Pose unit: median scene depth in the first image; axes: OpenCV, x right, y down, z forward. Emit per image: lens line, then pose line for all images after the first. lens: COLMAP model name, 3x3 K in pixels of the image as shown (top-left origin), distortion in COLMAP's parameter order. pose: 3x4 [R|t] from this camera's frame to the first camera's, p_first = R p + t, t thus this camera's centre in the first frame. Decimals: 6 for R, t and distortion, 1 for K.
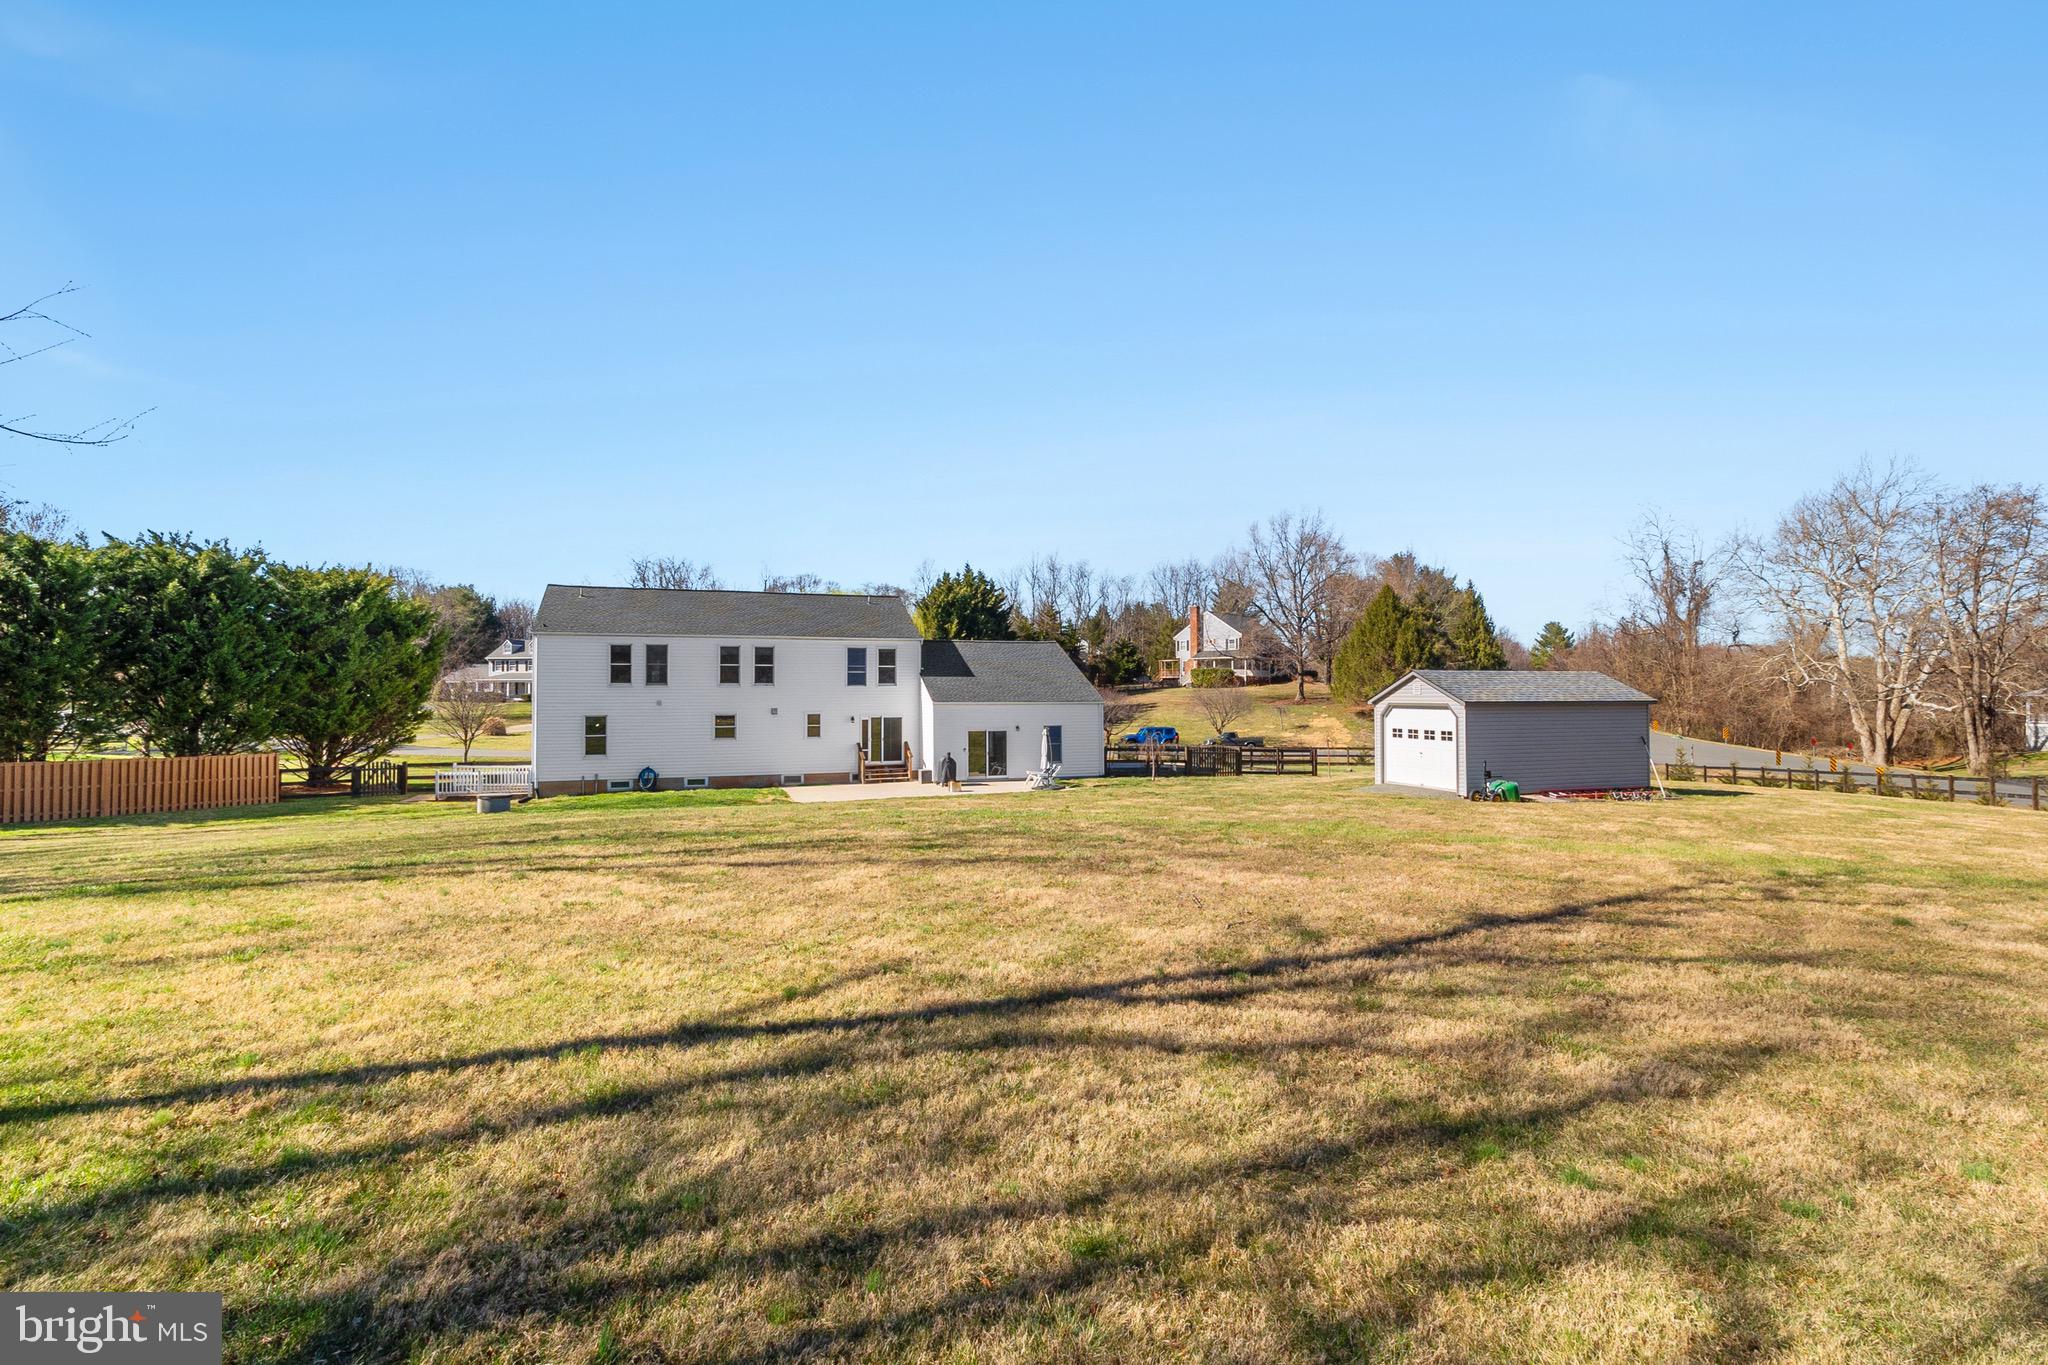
lens RADIAL K [[915.4, 0, 1024.0], [0, 915.4, 682.5], [0, 0, 1]] dist [0.000023, 0.000028]
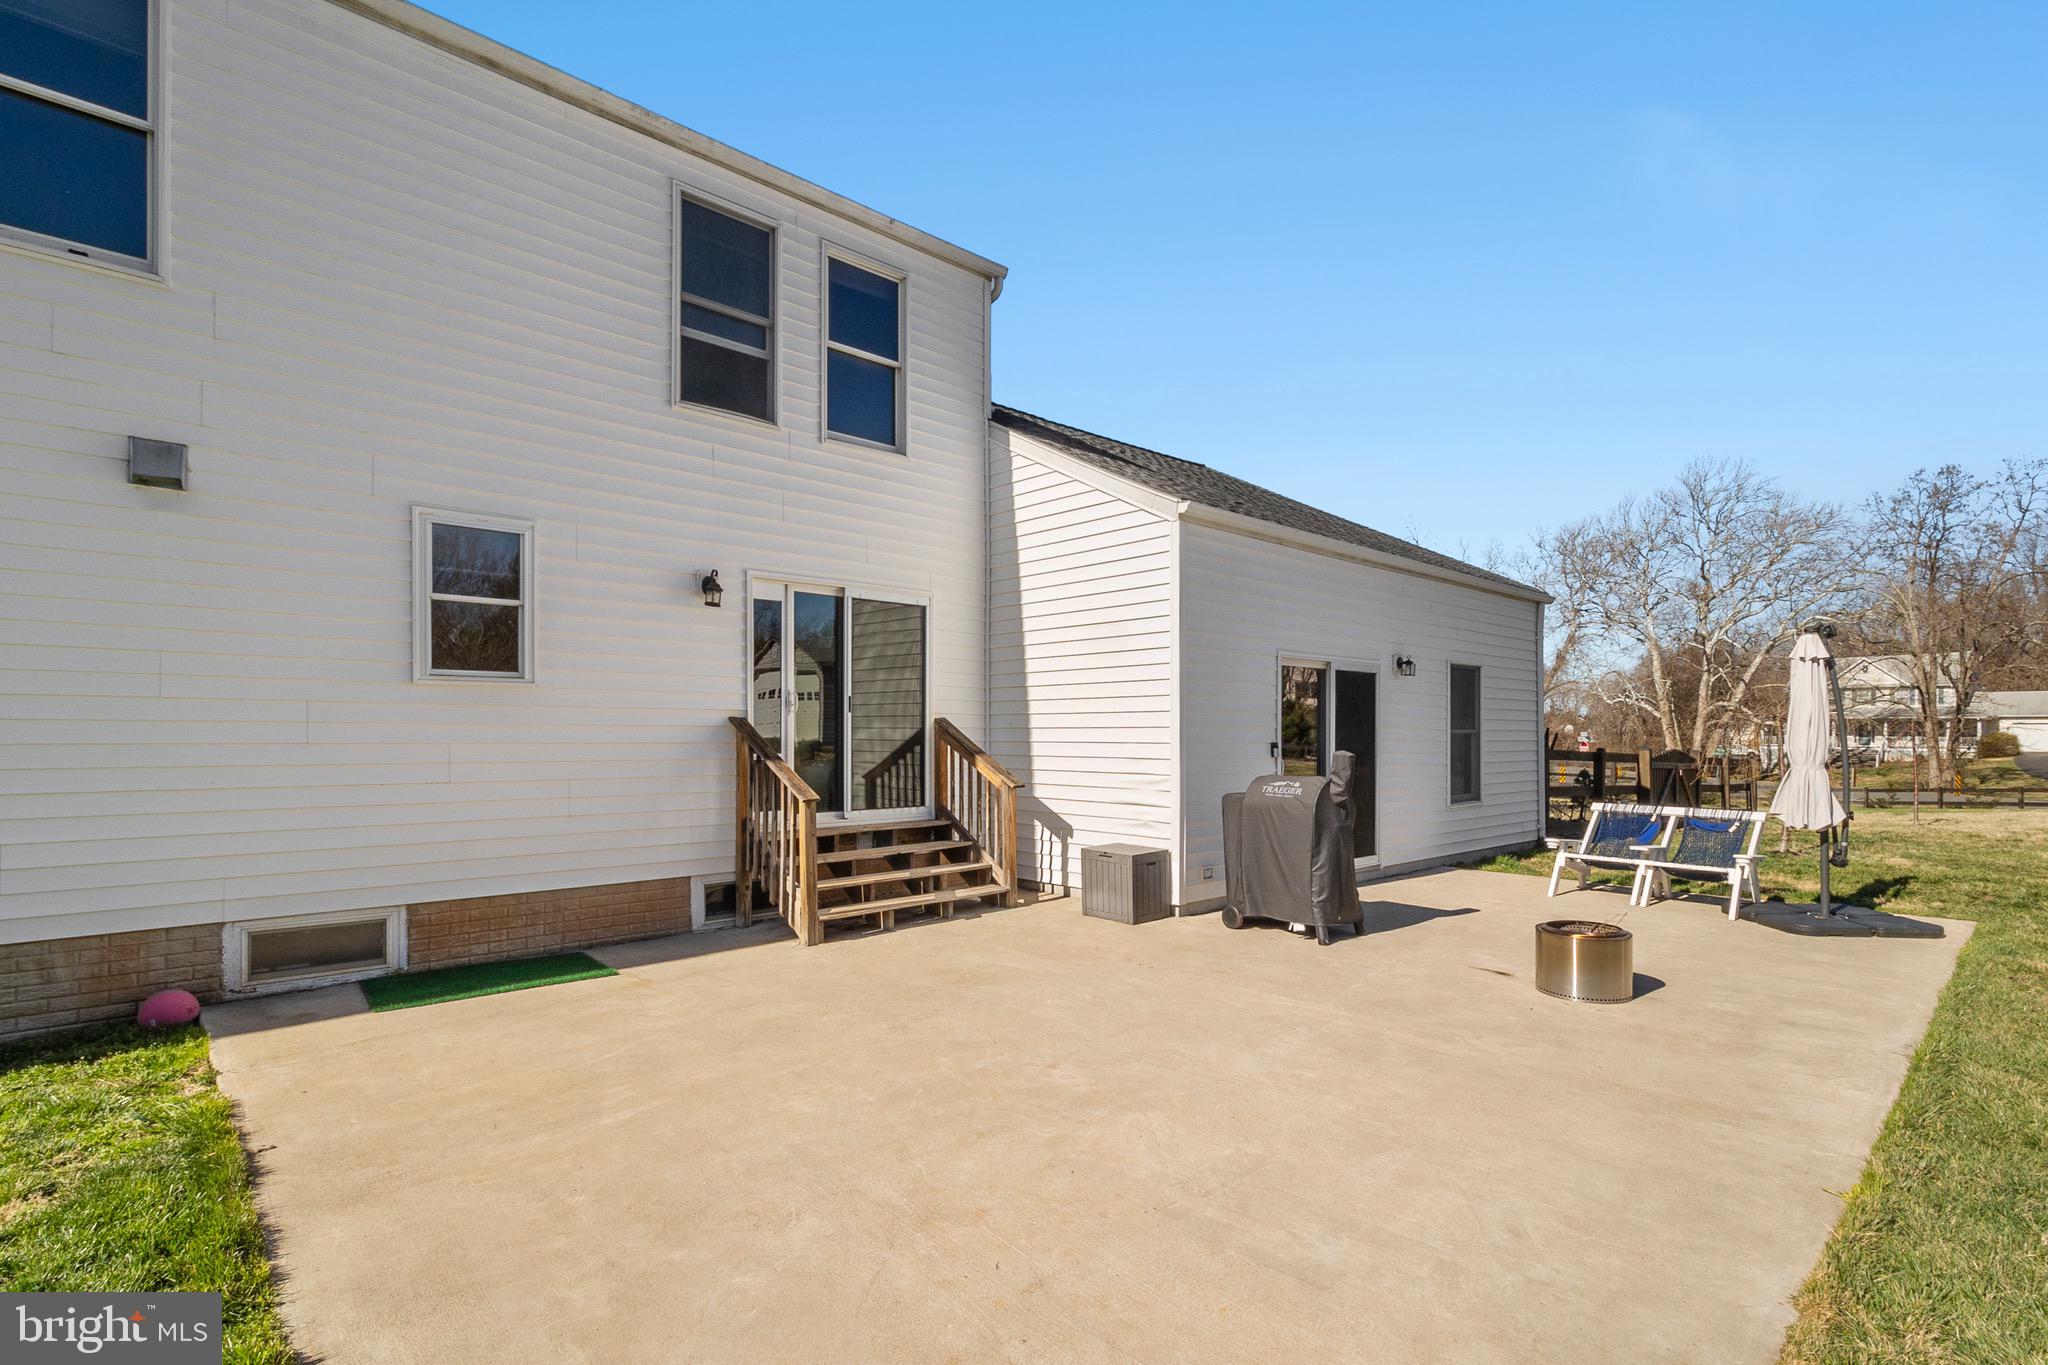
lens RADIAL K [[988.4, 0, 1020.7], [0, 988.4, 731.5], [0, 0, 1]] dist [-0.000602, -0.000083]
pose [[0.916737, 0.002674, 0.399482, -0.212045], [-0.001410, 0.999993, -0.003458, 0.069753], [-0.399489, 0.002607, 0.916734, 0.807837]]
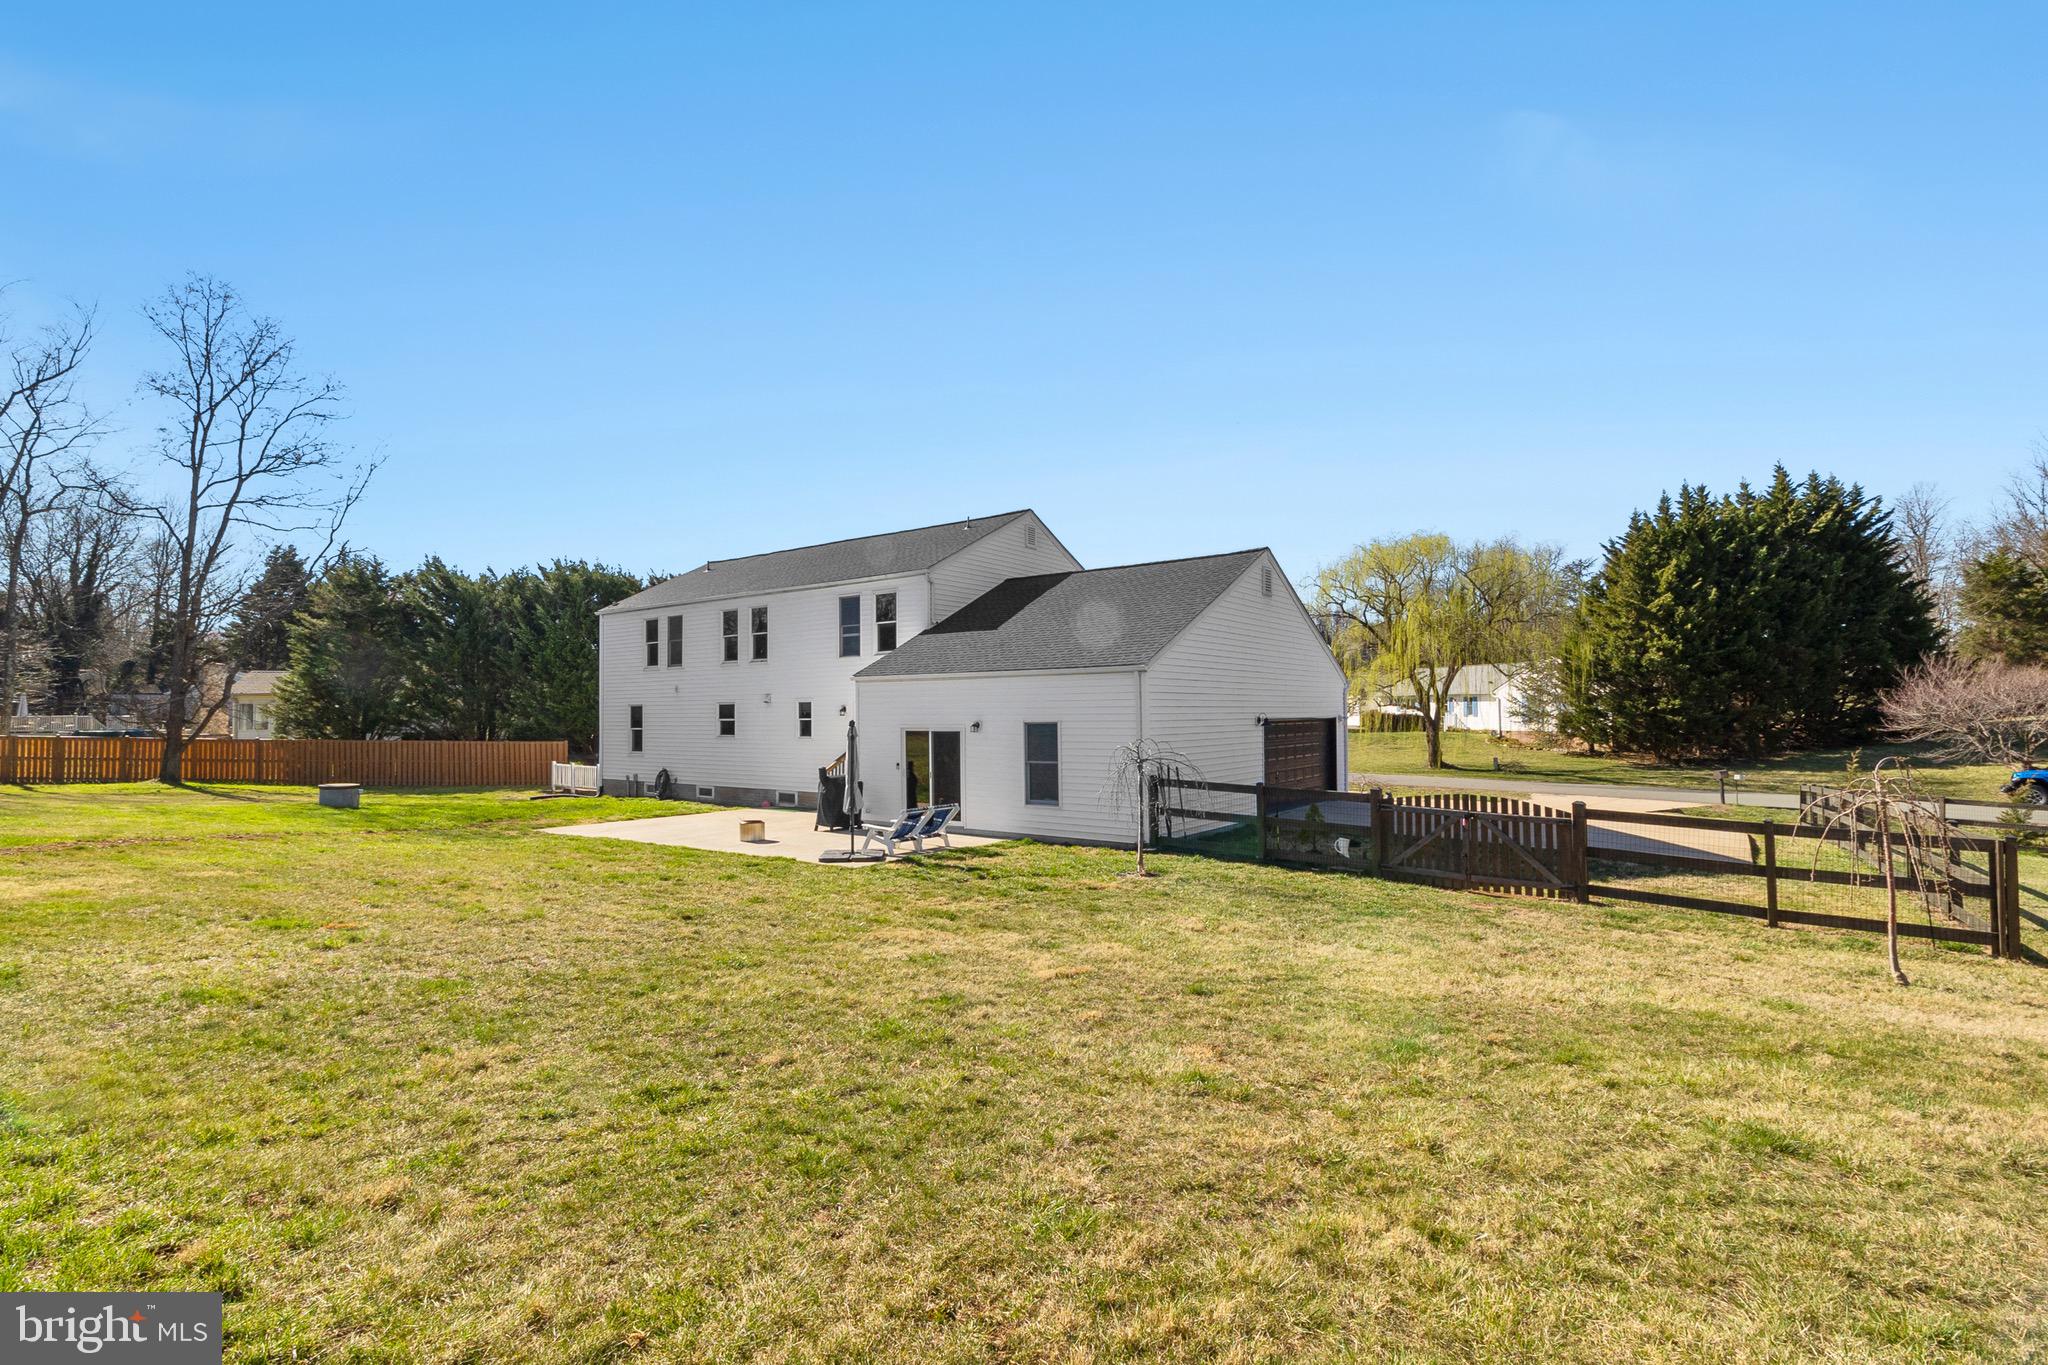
lens RADIAL K [[915.4, 0, 1024.0], [0, 915.4, 682.5], [0, 0, 1]] dist [0.000023, 0.000028]
pose [[0.550042, -0.032939, -0.834487, 0.410156], [0.010405, 0.999415, -0.032590, 0.043272], [0.835072, 0.009243, 0.550063, 0.770000]]
